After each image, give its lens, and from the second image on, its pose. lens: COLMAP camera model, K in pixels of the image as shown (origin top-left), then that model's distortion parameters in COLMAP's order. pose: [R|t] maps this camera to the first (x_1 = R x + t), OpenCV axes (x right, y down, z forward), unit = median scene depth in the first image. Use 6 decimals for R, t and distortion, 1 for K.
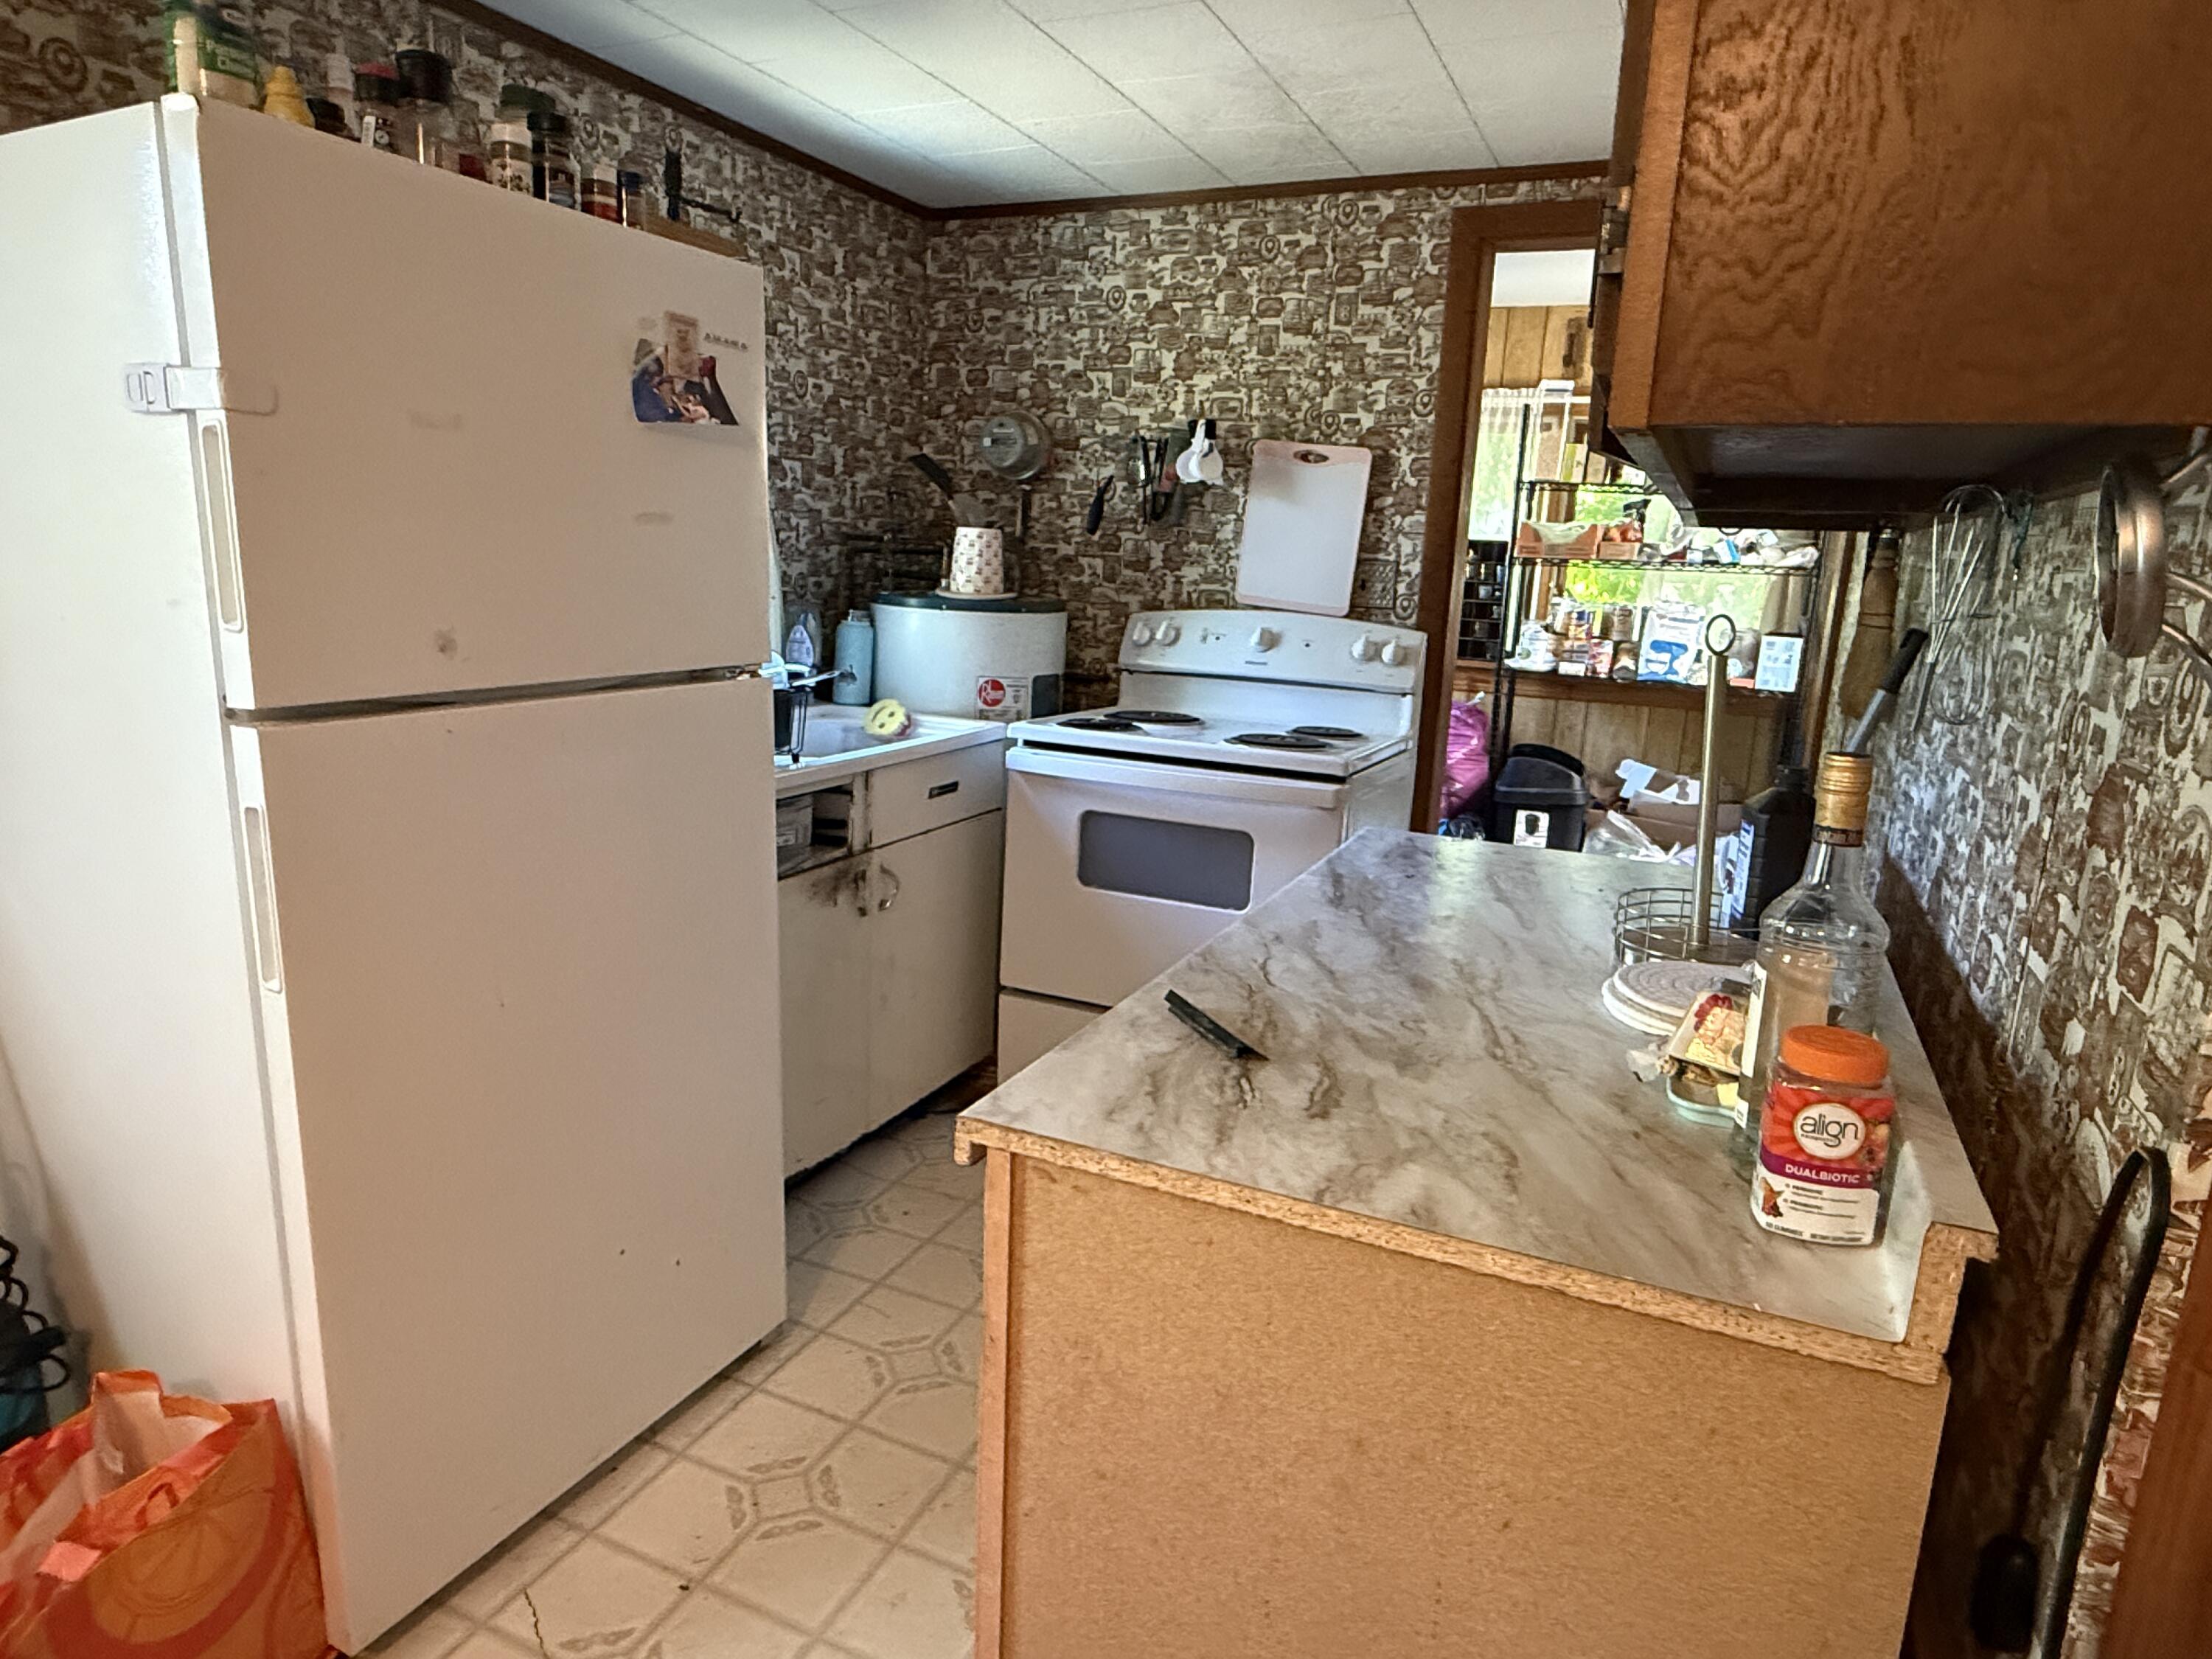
lens RADIAL K [[1309.8, 0, 1097.2], [0, 1309.8, 827.4], [0, 0, 1]] dist [-0.002846, 0.005555]
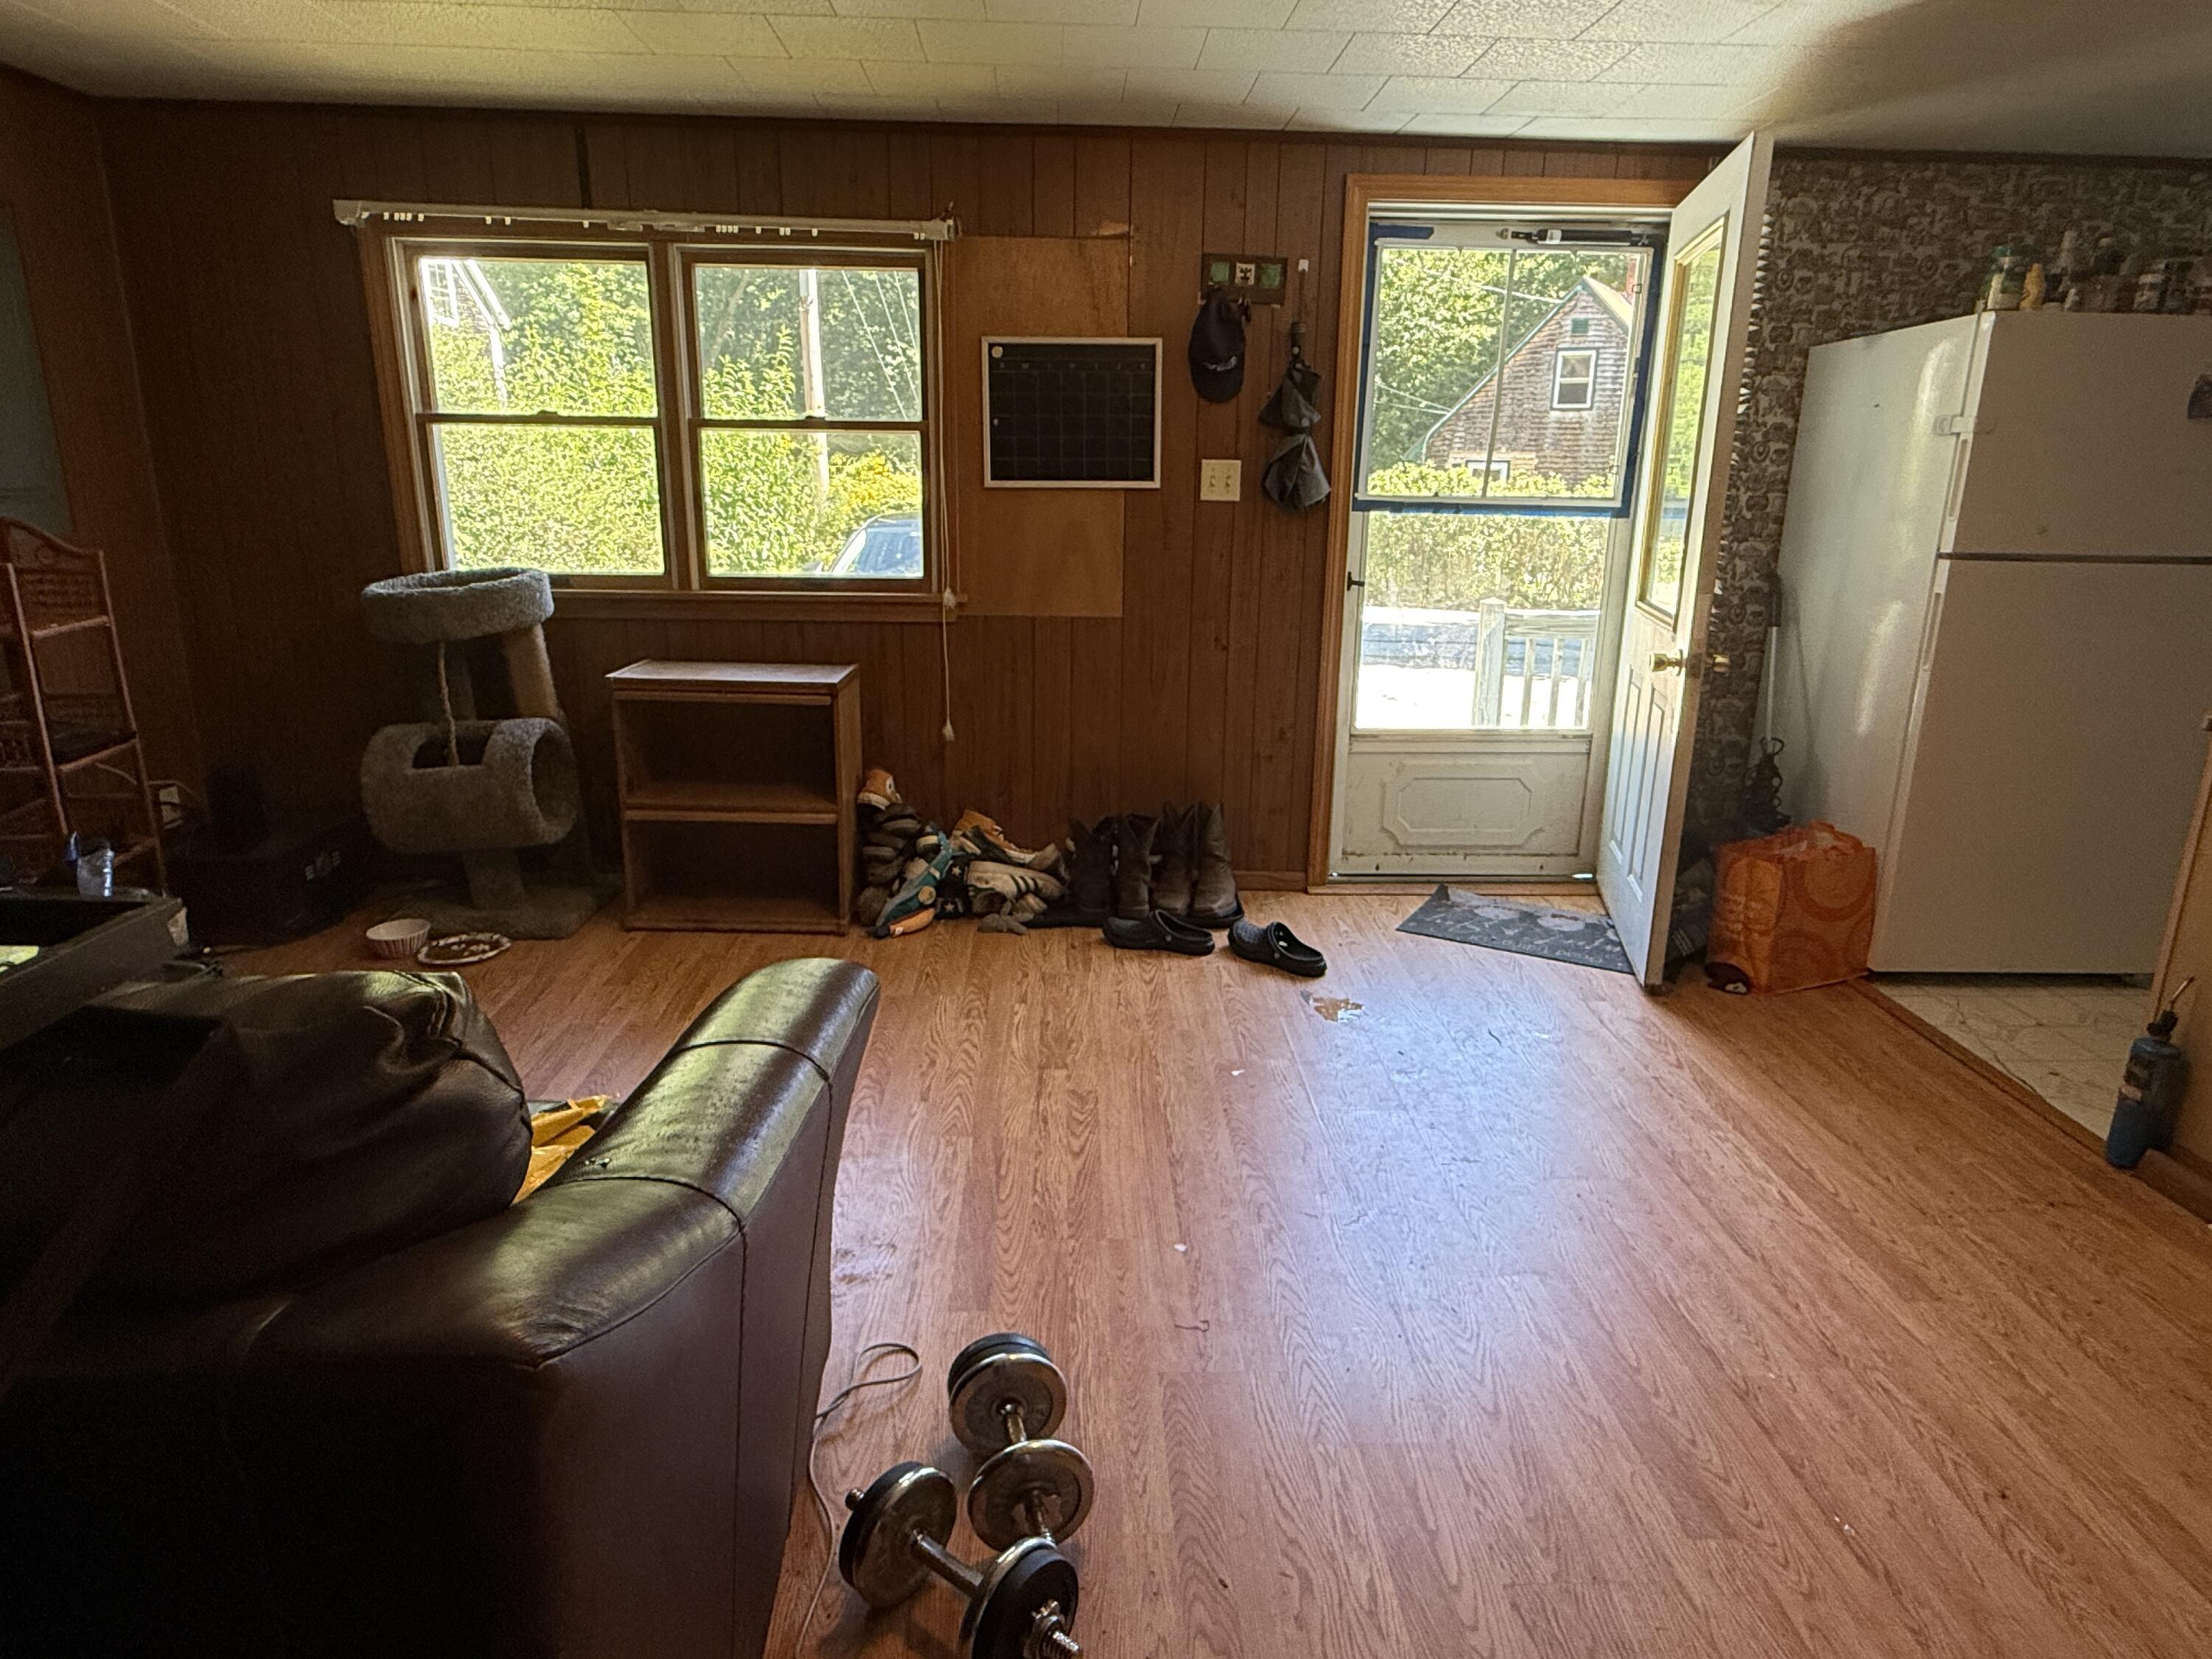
lens RADIAL K [[1309.8, 0, 1108.1], [0, 1309.8, 828.1], [0, 0, 1]] dist [-0.002846, 0.005555]
pose [[0.463718, 0.206299, -0.861630, 0.345783], [-0.185569, 0.973558, 0.133227, 0.153252], [0.866331, 0.098112, 0.489739, -0.620199]]
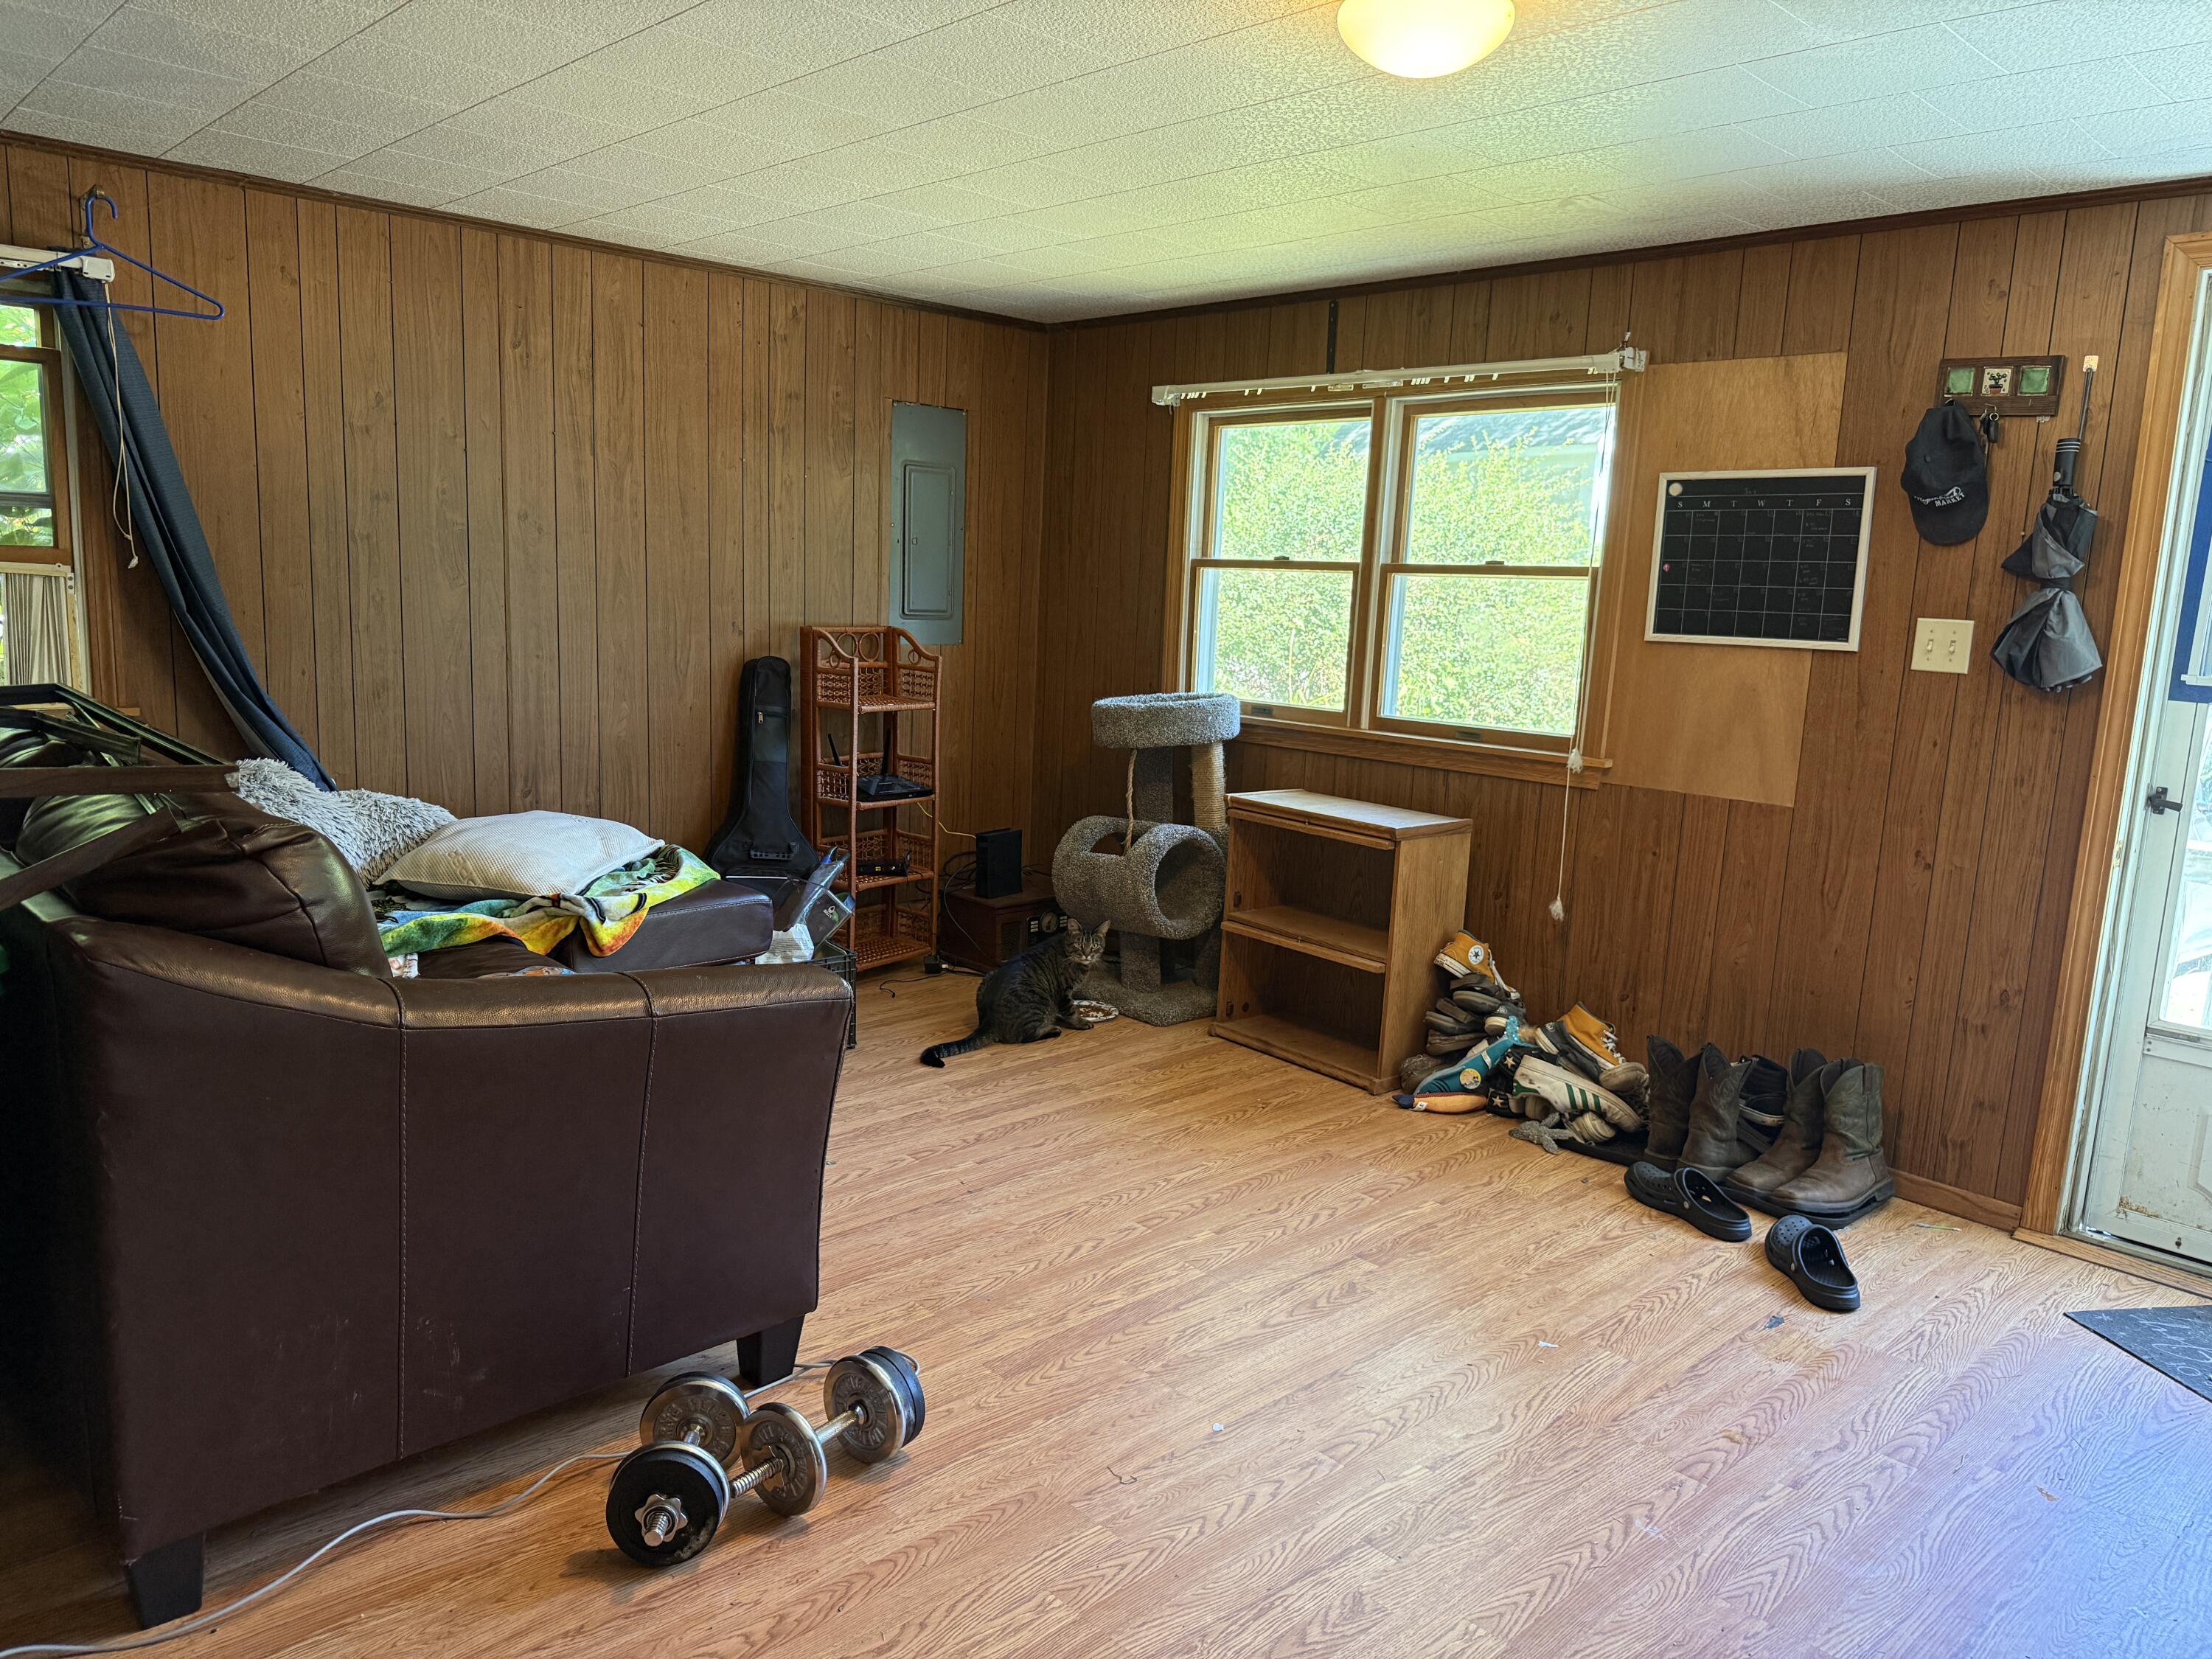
lens RADIAL K [[1547.4, 0, 1102.9], [0, 1547.4, 836.9], [0, 0, 1]] dist [0.066877, -0.075026]
pose [[-0.360664, 0.099366, -0.927388, 0.517653], [-0.254972, 0.945930, 0.200512, 0.039333], [0.897168, 0.308775, -0.315827, -0.111909]]
